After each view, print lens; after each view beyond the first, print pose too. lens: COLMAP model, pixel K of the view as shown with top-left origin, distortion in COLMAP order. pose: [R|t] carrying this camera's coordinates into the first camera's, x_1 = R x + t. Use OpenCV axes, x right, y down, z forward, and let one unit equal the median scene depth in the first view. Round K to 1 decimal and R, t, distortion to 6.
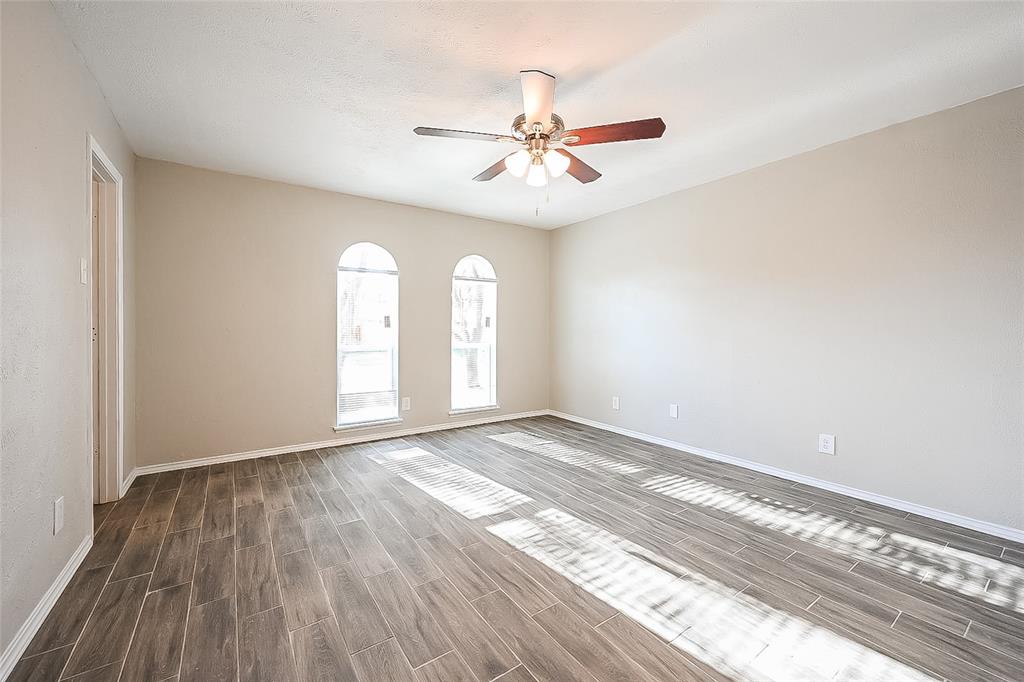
lens RADIAL K [[413.5, 0, 509.5], [0, 413.5, 335.5], [0, 0, 1]] dist [0.001466, -0.000276]
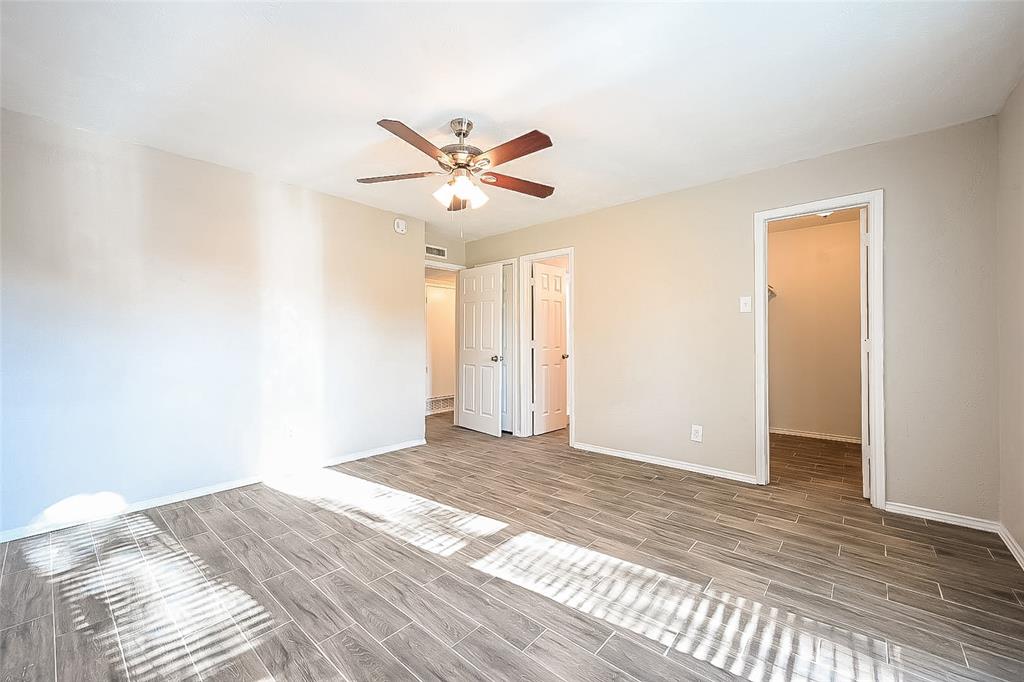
lens RADIAL K [[413.5, 0, 514.3], [0, 413.5, 339.1], [0, 0, 1]] dist [0.001466, -0.000276]
pose [[-0.968267, -0.002327, -0.249906, 0.187181], [-0.003794, 0.999978, 0.005387, -0.022138], [0.249888, 0.006164, -0.968255, 1.911440]]
